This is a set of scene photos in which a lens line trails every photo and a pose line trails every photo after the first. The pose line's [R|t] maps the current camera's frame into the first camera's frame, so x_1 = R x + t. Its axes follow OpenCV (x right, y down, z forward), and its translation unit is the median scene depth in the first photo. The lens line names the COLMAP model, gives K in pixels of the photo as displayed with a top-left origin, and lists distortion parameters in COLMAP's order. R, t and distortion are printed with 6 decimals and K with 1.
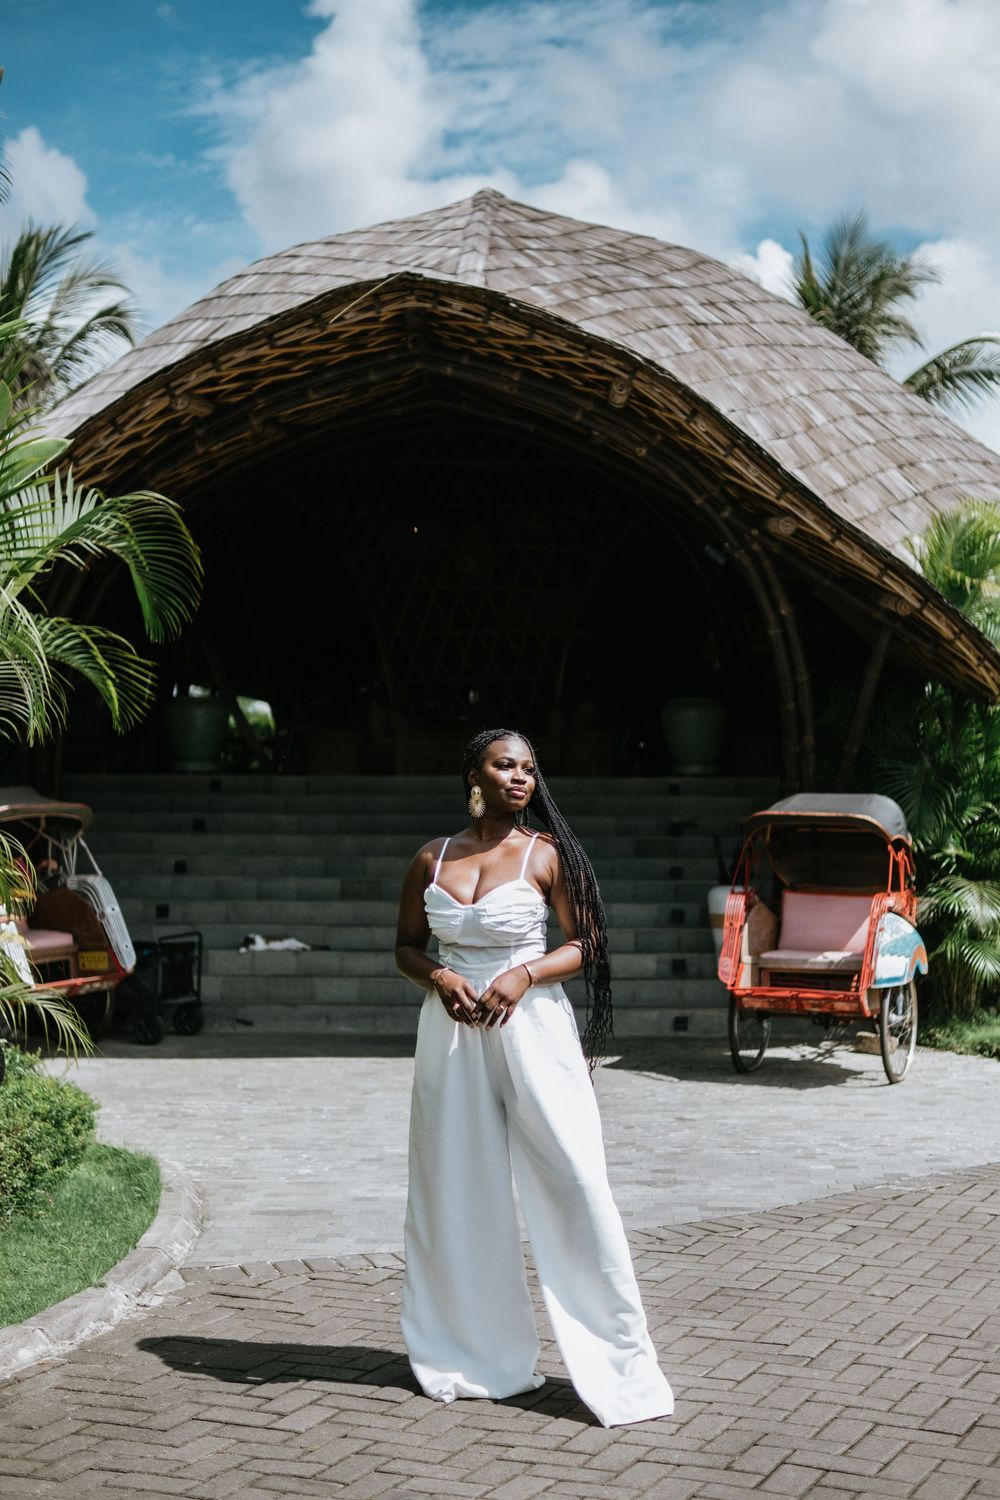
lens RADIAL K [[2122.0, 0, 500.0], [0, 2122.0, 750.0], [0, 0, 1]] dist [-0.015702, 0.600114]
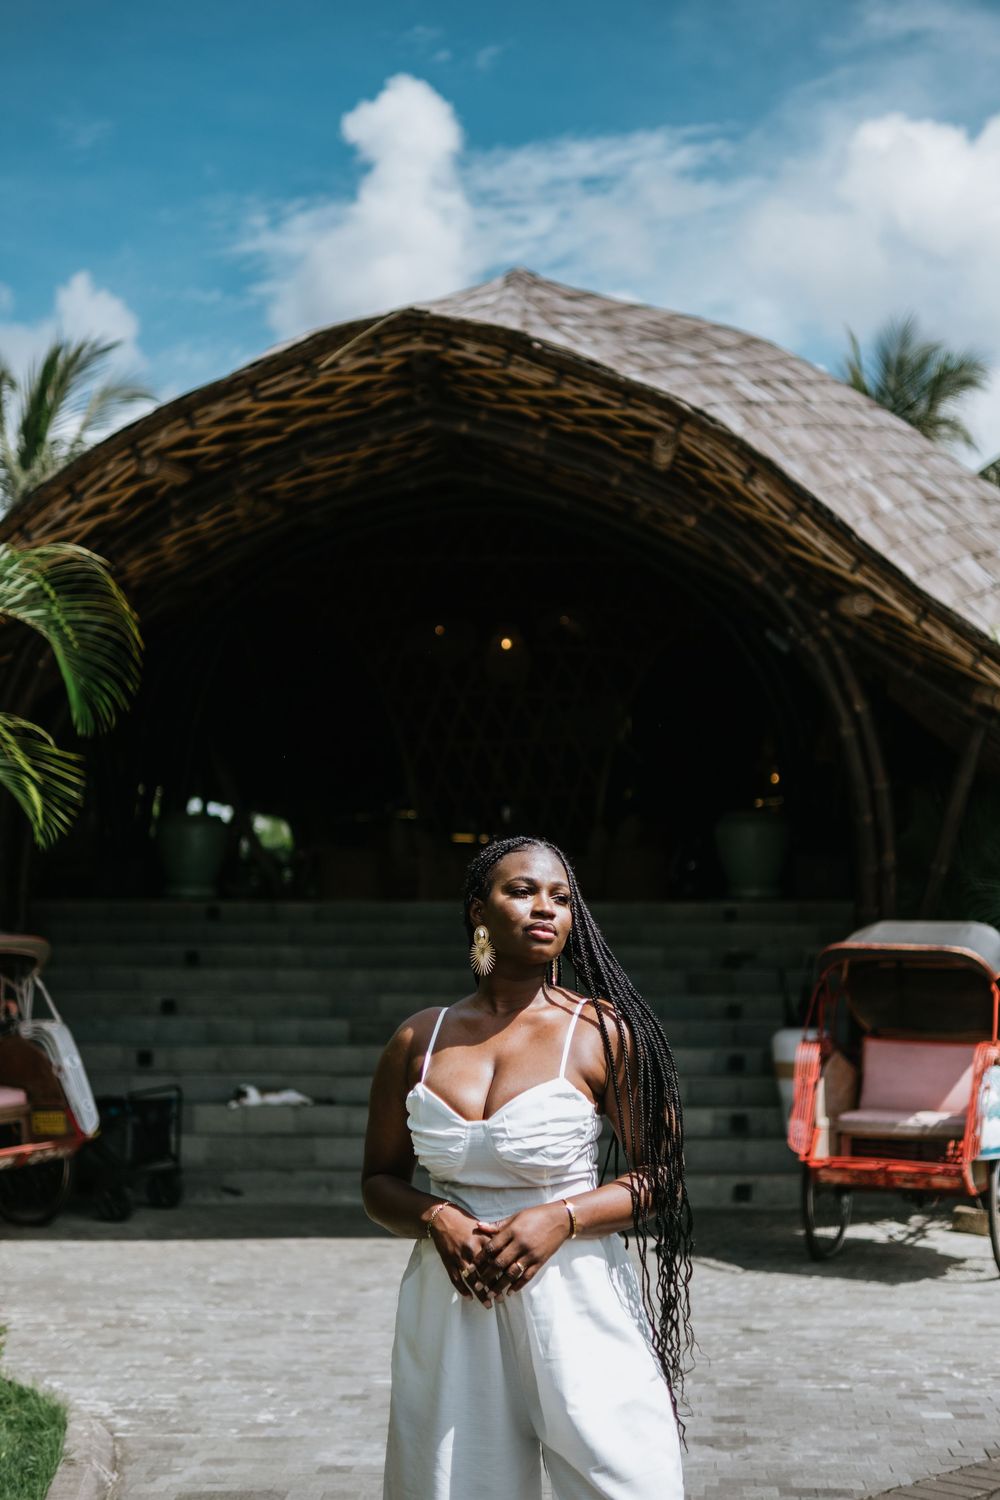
lens RADIAL K [[2122.0, 0, 500.0], [0, 2122.0, 750.0], [0, 0, 1]] dist [-0.015702, 0.600114]
pose [[0.999727, -0.005507, -0.022691, 0.009180], [0.004193, 0.998335, -0.057533, 0.000308], [0.022970, 0.057422, 0.998086, 0.152300]]
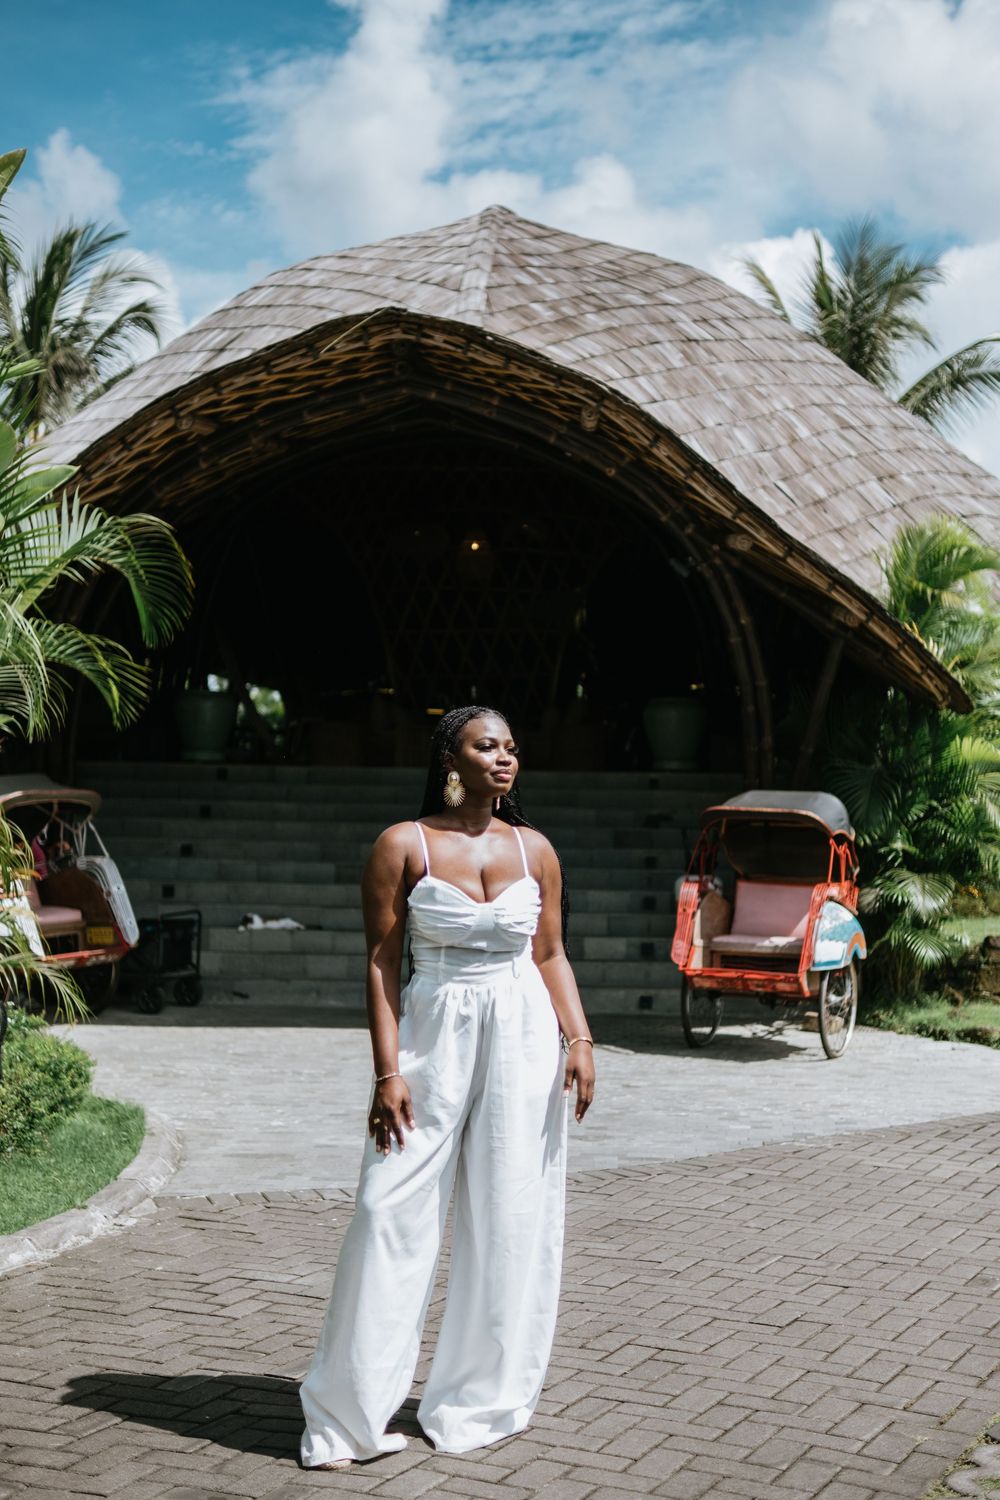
lens RADIAL K [[2122.0, 0, 500.0], [0, 2122.0, 750.0], [0, 0, 1]] dist [-0.015702, 0.600114]
pose [[0.999797, 0.013621, -0.014865, 0.028443], [-0.013539, 0.999893, 0.005562, -0.004346], [0.014939, -0.005360, 0.999874, -0.083005]]
